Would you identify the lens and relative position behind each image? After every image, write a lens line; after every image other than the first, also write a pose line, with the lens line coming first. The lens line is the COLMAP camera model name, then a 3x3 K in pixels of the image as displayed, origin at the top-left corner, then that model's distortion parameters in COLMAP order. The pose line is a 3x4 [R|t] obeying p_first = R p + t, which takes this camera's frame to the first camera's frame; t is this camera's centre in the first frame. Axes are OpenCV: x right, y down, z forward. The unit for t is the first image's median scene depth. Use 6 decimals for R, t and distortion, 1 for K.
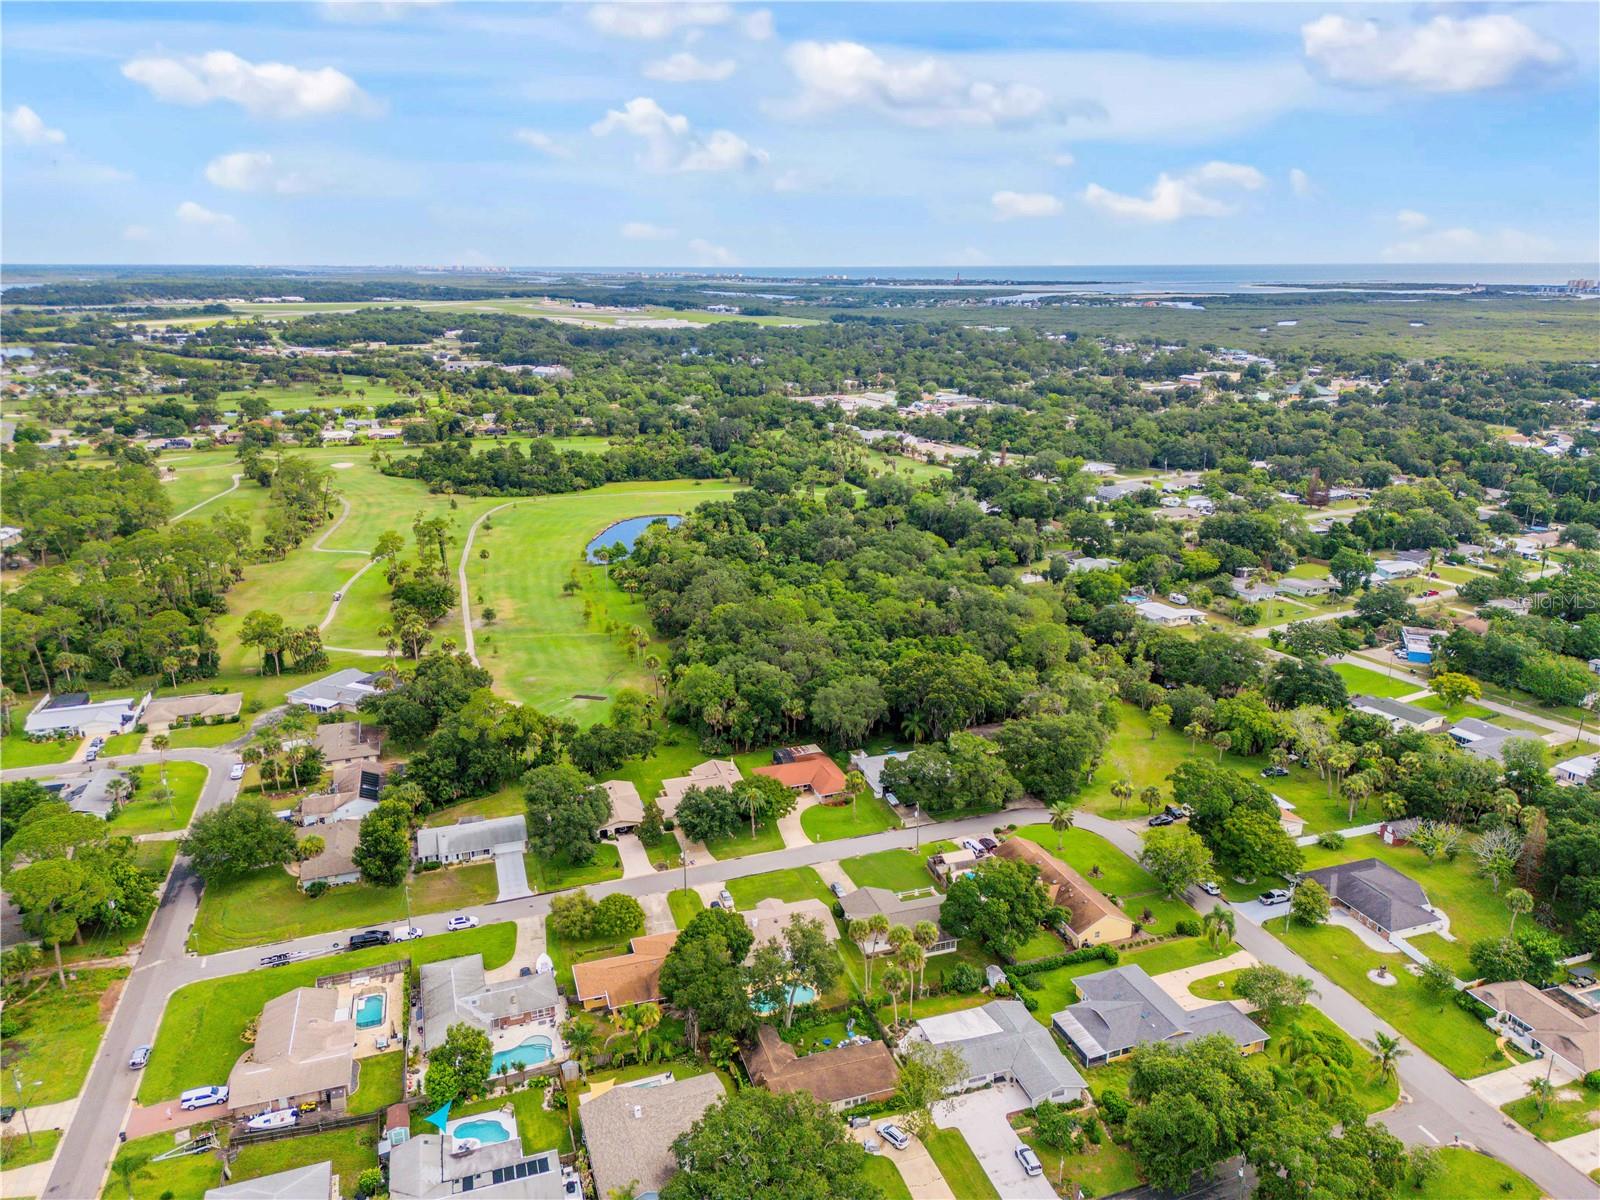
lens RADIAL K [[1119.2, 0, 798.2], [0, 1119.2, 600.0], [0, 0, 1]] dist [0.090516, -0.099762]
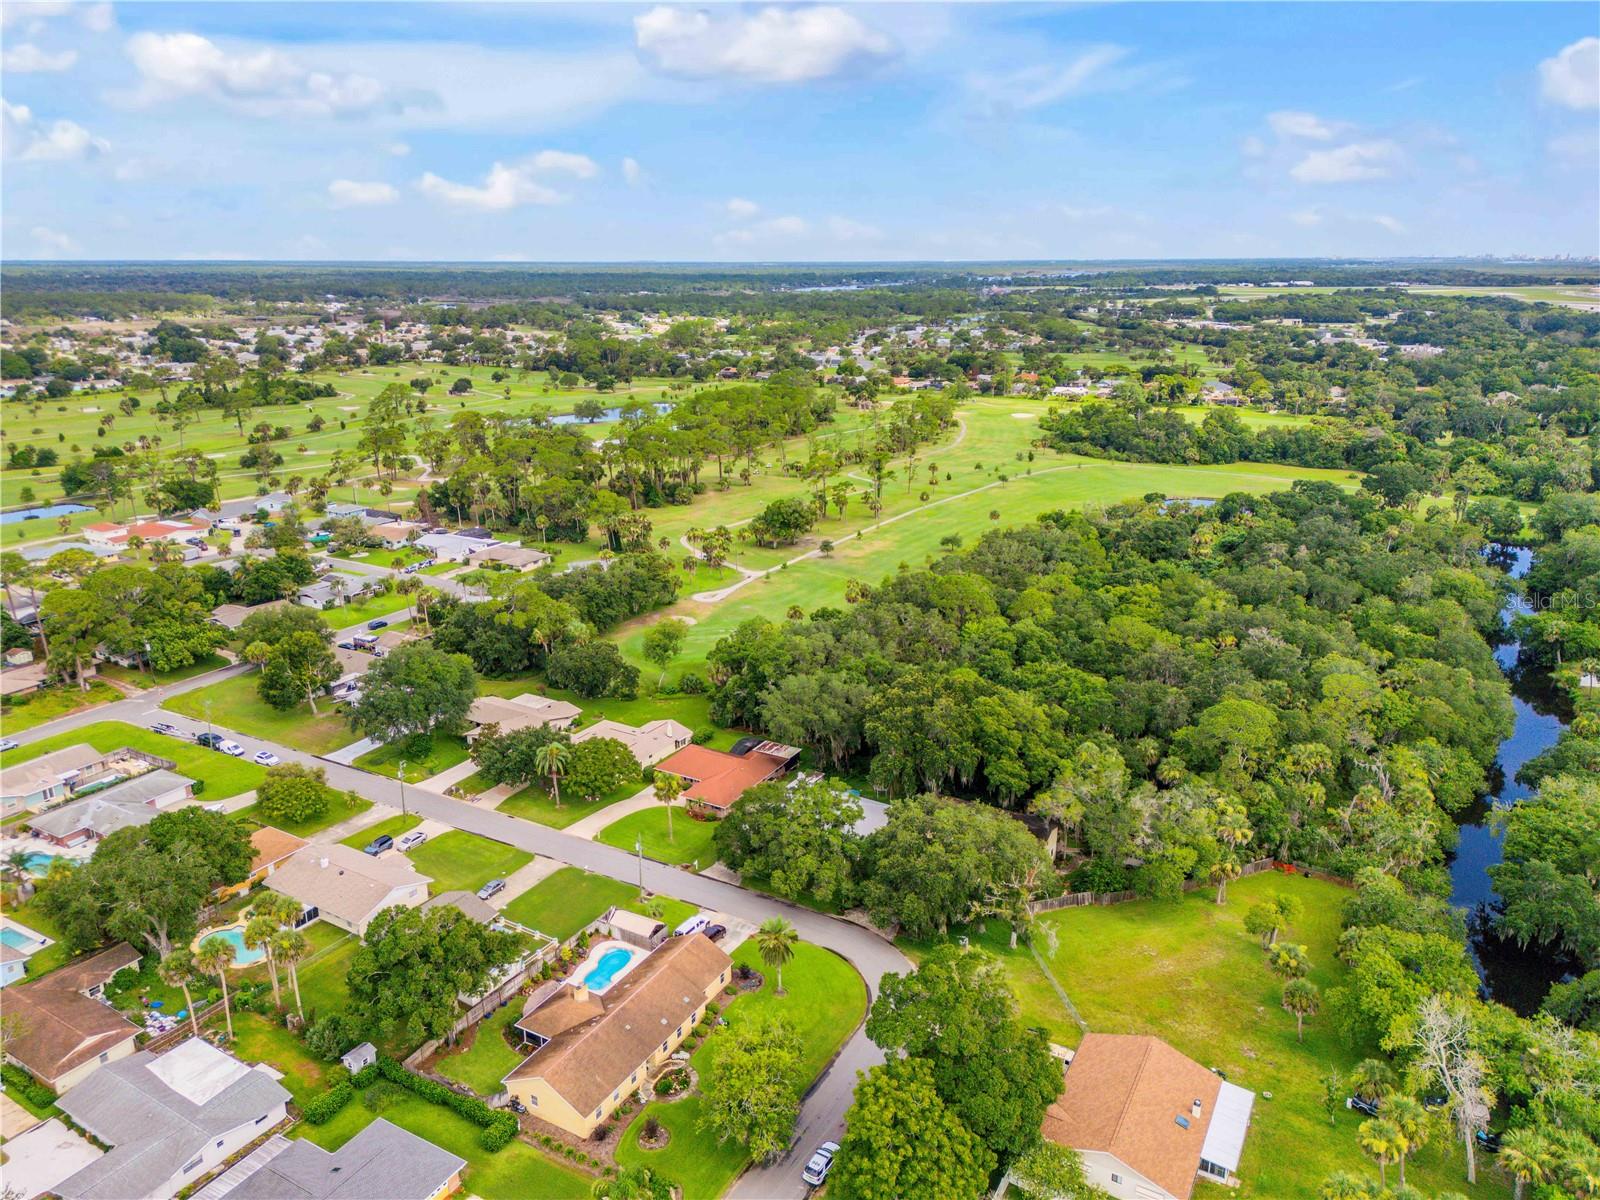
lens RADIAL K [[1119.2, 0, 798.2], [0, 1119.2, 600.0], [0, 0, 1]] dist [0.090516, -0.099762]
pose [[0.649956, 0.219375, -0.727620, 0.496600], [-0.216149, 0.971251, 0.099752, -0.039143], [0.728585, 0.092440, 0.678689, 0.444483]]
